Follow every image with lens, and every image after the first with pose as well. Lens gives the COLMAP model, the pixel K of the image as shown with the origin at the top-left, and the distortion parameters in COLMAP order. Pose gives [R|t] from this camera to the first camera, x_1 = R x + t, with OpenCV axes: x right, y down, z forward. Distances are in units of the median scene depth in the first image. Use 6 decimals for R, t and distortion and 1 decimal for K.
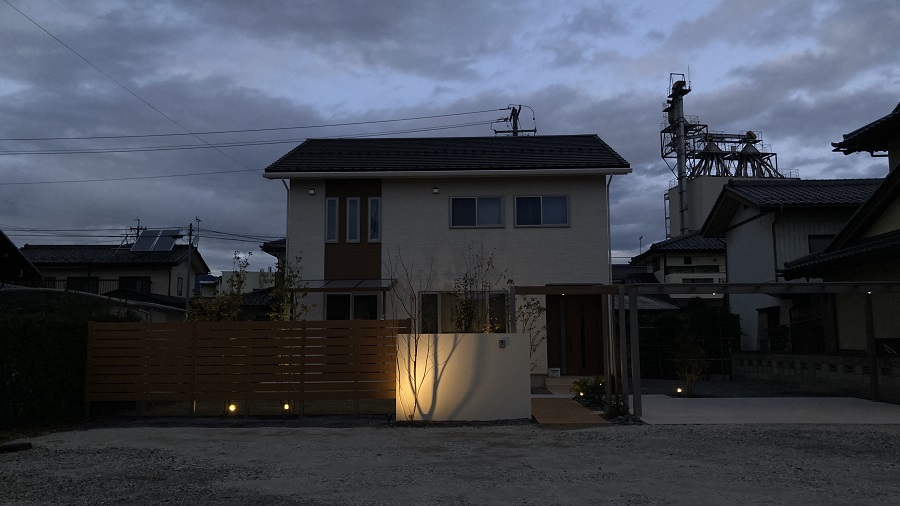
lens RADIAL K [[720.4, 0, 450.0], [0, 720.4, 253.0], [0, 0, 1]] dist [0.008088, -0.001432]
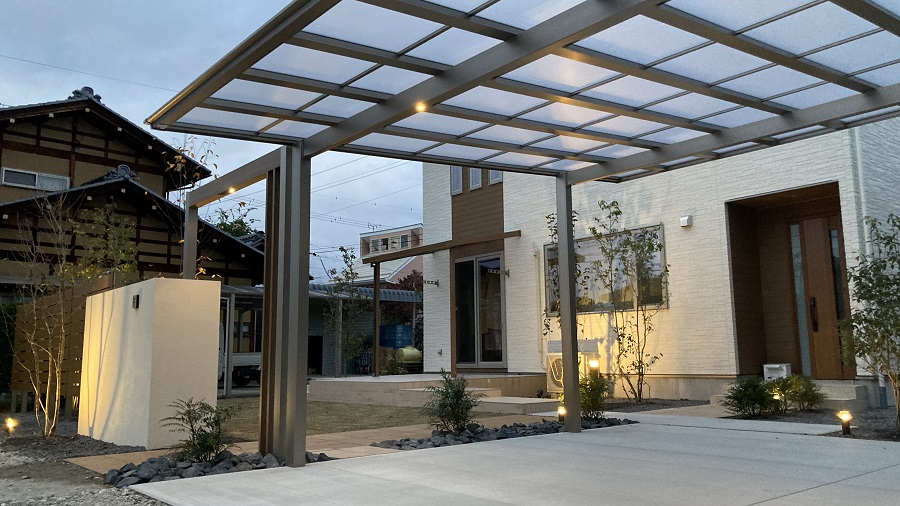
lens RADIAL K [[718.2, 0, 450.0], [0, 718.2, 253.0], [0, 0, 1]] dist [0.004224, 0.003908]
pose [[0.662070, -0.108529, -0.741542, 0.334037], [0.101770, 0.993313, -0.054513, 0.077061], [0.742500, -0.039376, 0.668688, 0.444849]]
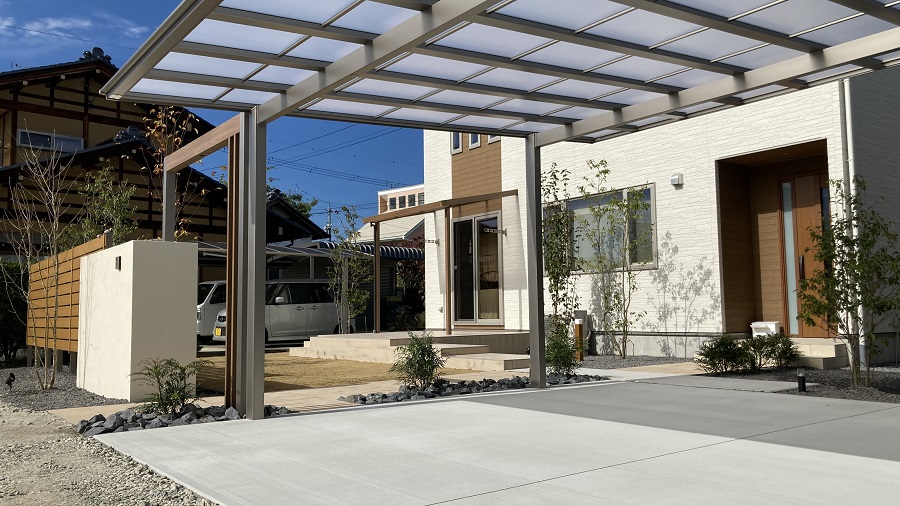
lens RADIAL K [[720.4, 0, 450.0], [0, 720.4, 253.0], [0, 0, 1]] dist [0.008088, -0.001432]
pose [[0.633220, -0.065324, -0.771210, 0.356266], [0.104359, 0.994539, 0.001446, 0.077953], [0.766904, -0.081398, 0.636579, 0.458361]]
